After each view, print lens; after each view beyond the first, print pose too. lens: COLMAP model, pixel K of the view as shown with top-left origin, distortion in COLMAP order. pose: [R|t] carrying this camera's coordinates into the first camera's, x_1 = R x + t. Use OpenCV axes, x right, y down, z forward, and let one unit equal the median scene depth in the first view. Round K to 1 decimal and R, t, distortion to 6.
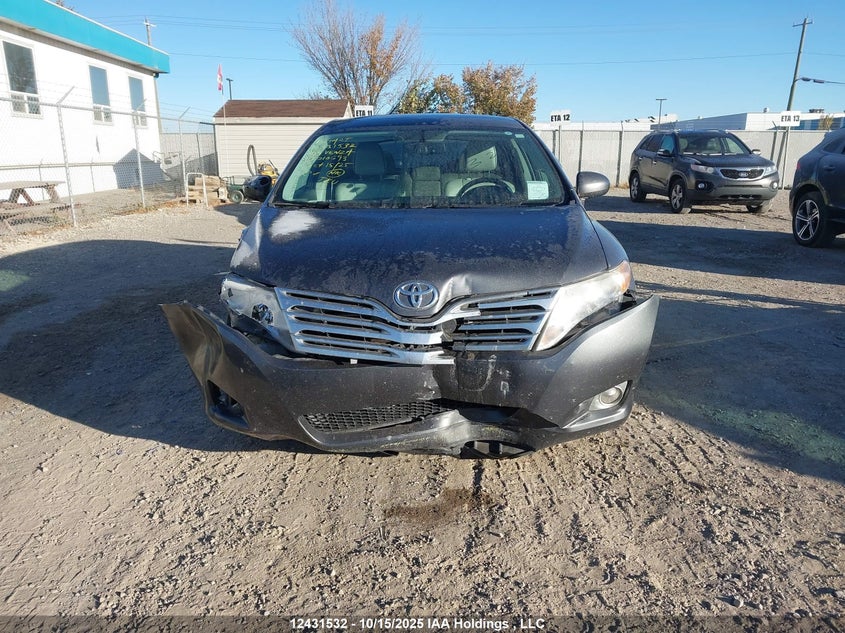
lens RADIAL K [[646.7, 0, 422.5], [0, 646.7, 316.5], [0, 0, 1]] dist [0.007031, 0.000163]
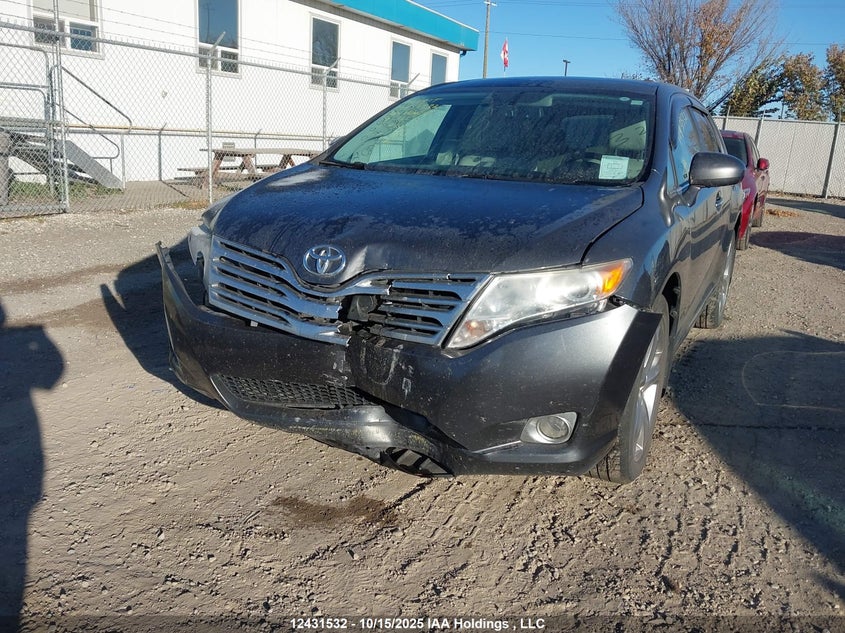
lens RADIAL K [[724.9, 0, 422.5], [0, 724.9, 316.5], [0, 0, 1]] dist [0.002996, -0.000202]
pose [[0.895472, 0.156181, -0.416817, 0.483347], [-0.161685, 0.986590, 0.022318, -0.001286], [0.414714, 0.047407, 0.908716, 0.157116]]
